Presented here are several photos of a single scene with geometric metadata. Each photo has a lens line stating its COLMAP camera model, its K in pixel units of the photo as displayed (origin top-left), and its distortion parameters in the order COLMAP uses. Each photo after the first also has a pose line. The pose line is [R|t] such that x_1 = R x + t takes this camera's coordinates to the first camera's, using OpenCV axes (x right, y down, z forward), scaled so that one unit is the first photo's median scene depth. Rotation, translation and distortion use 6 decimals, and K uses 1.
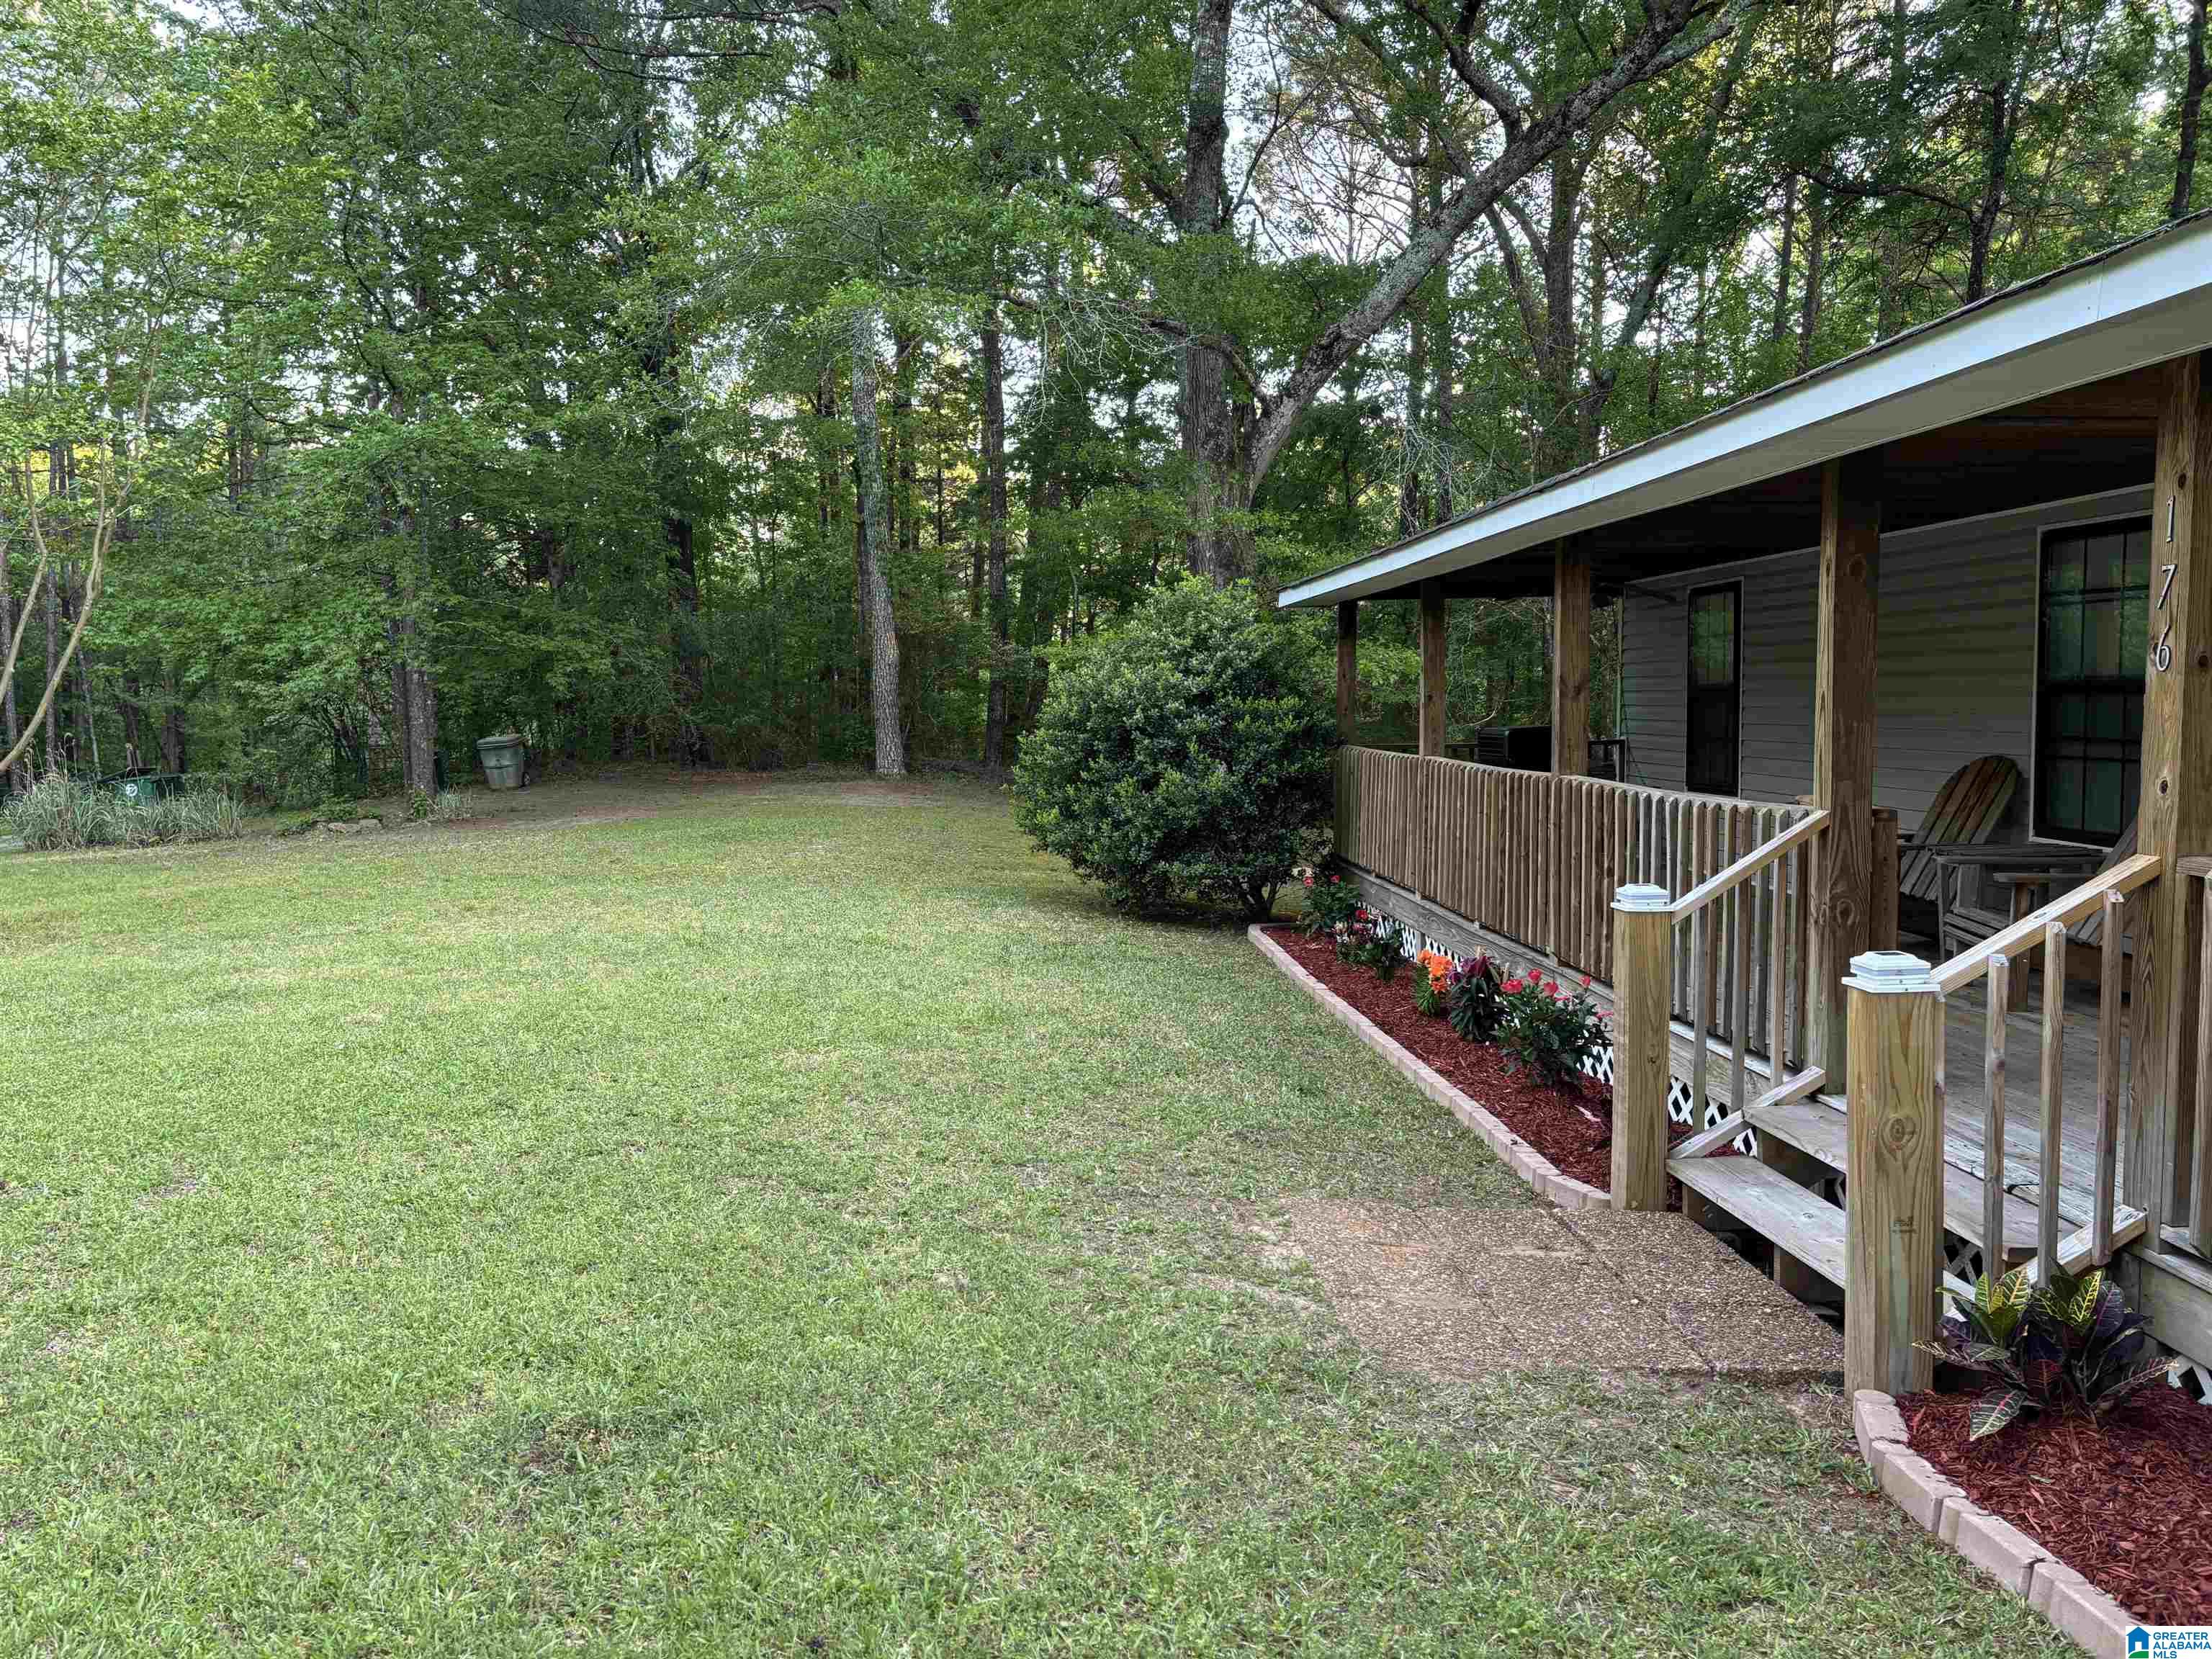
lens RADIAL K [[1628.6, 0, 1103.8], [0, 1628.6, 835.0], [0, 0, 1]] dist [0.076763, -0.080843]
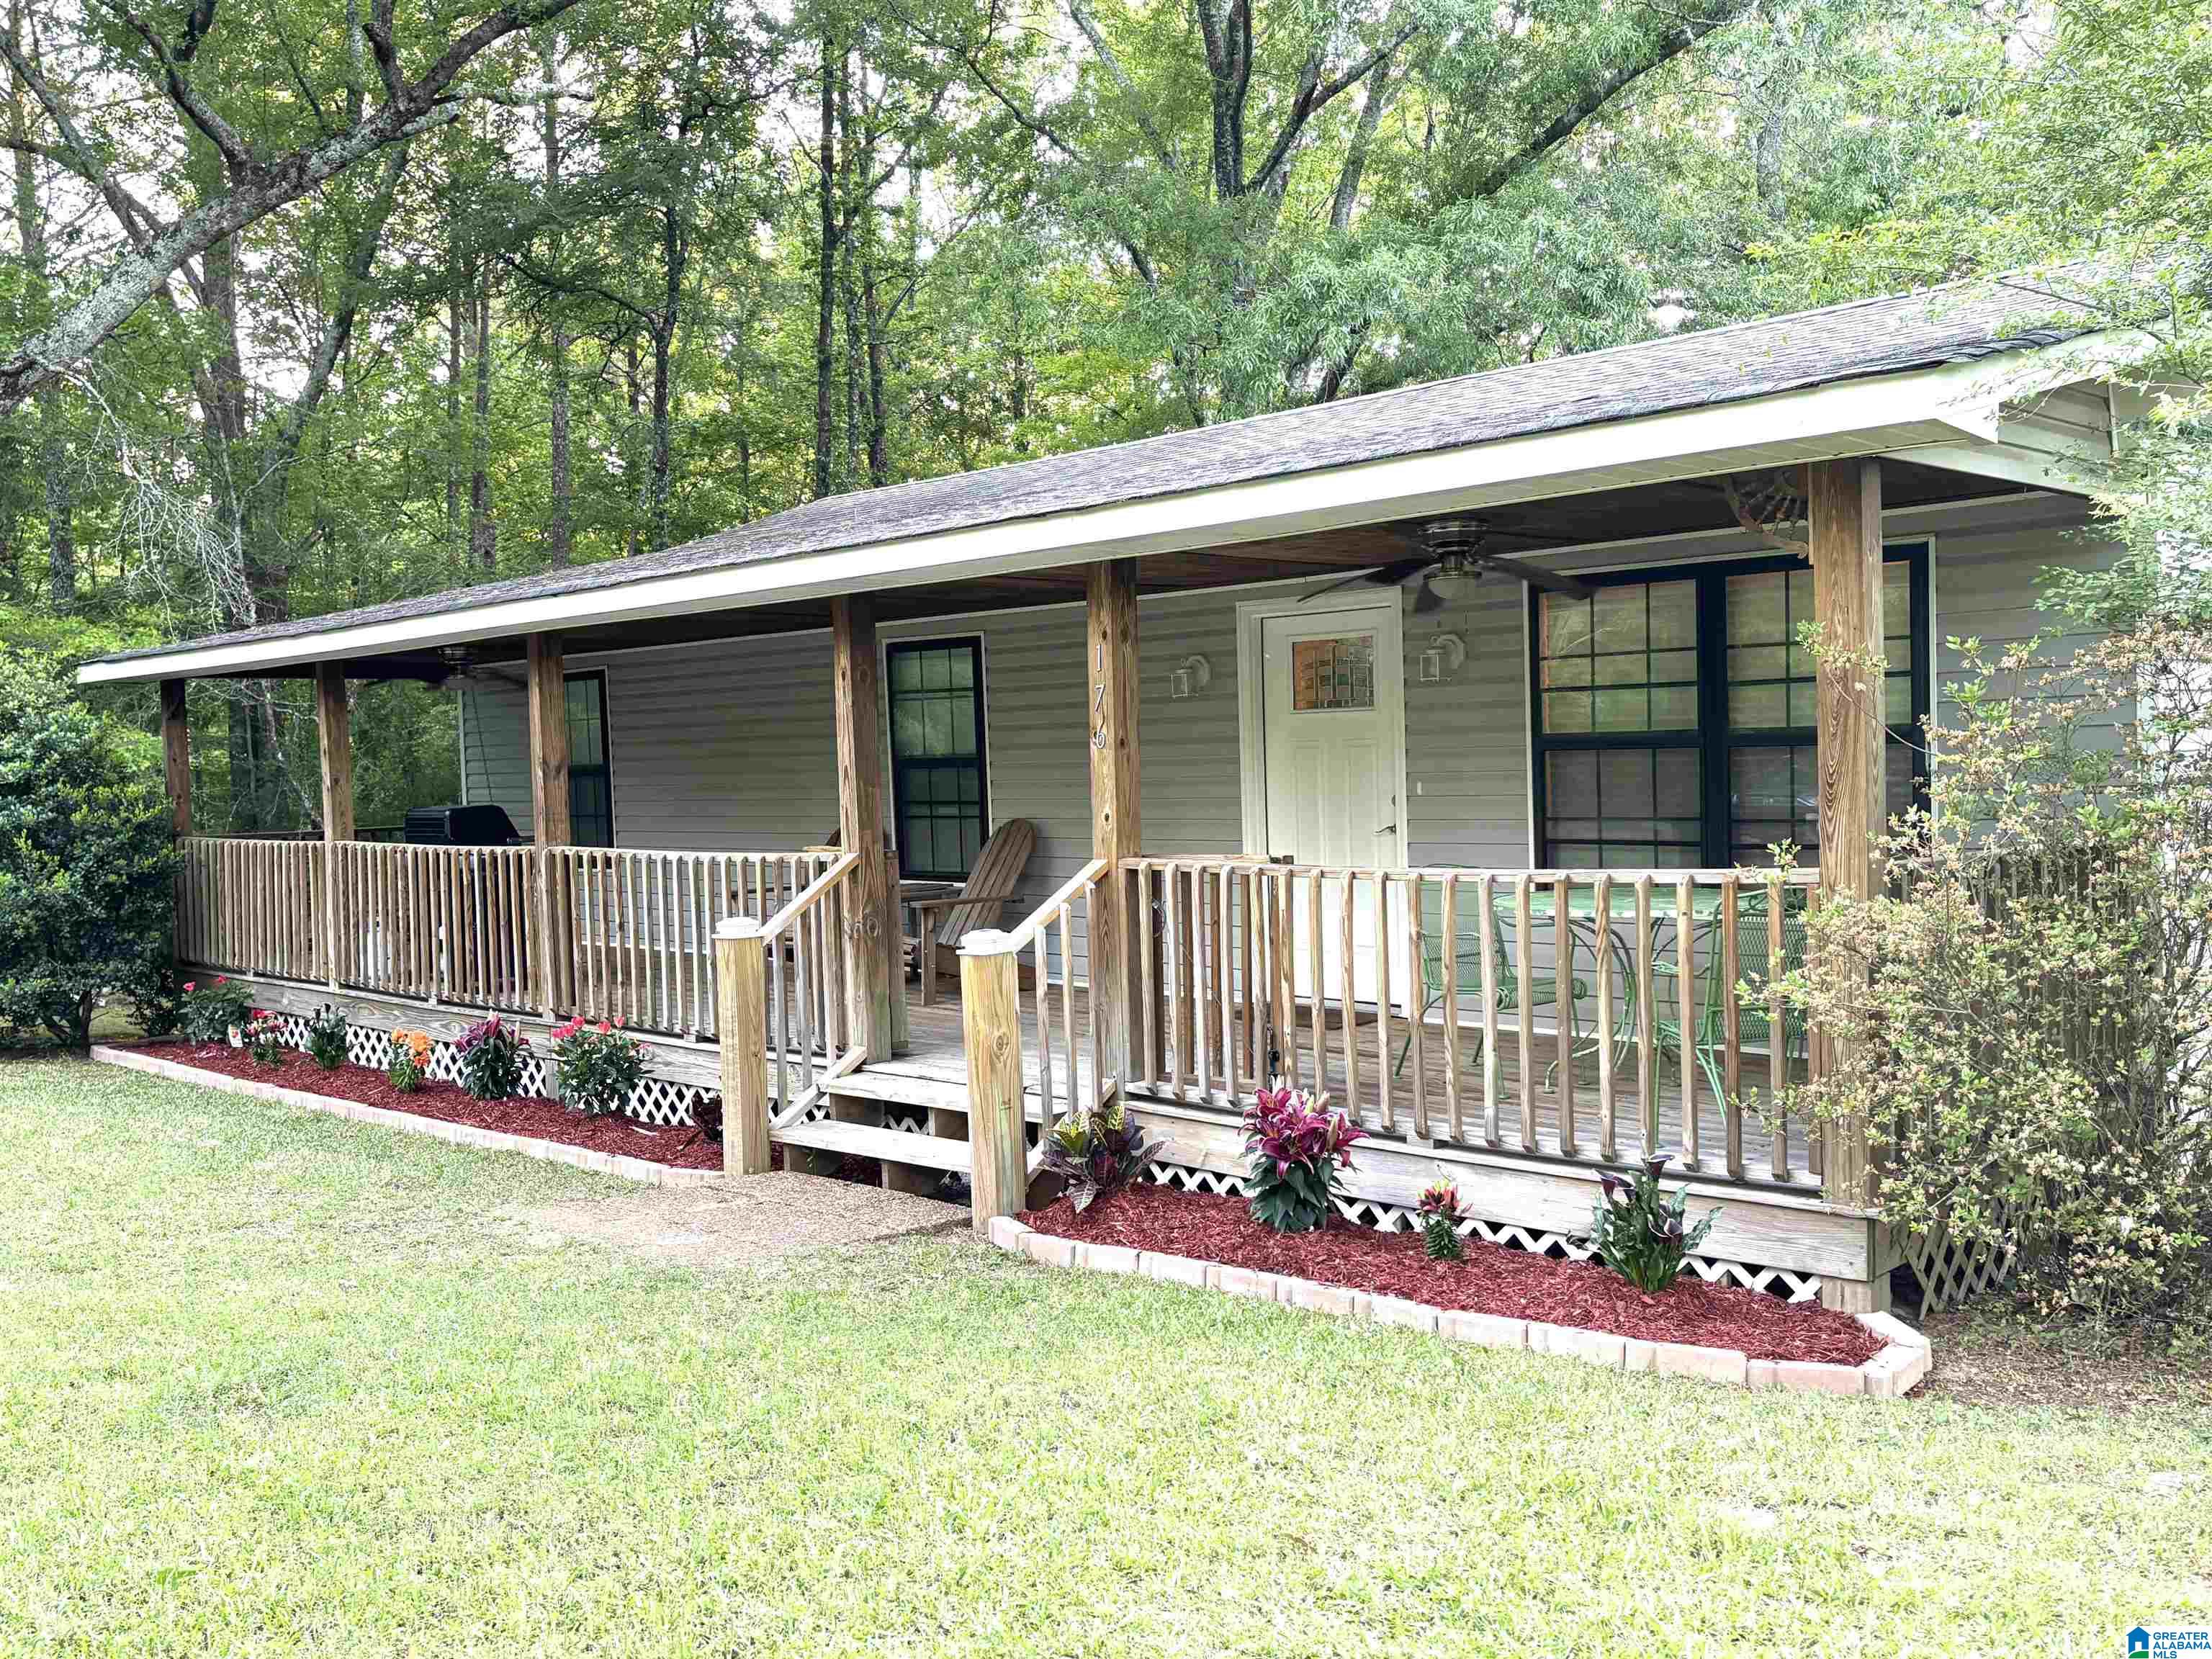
lens RADIAL K [[1929.6, 0, 1106.4], [0, 1929.6, 826.2], [0, 0, 1]] dist [0.002309, 0.000006]
pose [[0.731695, -0.032985, 0.680834, -0.448543], [0.075928, 0.996556, -0.033320, 0.029100], [-0.677390, 0.076074, 0.731680, -0.271384]]
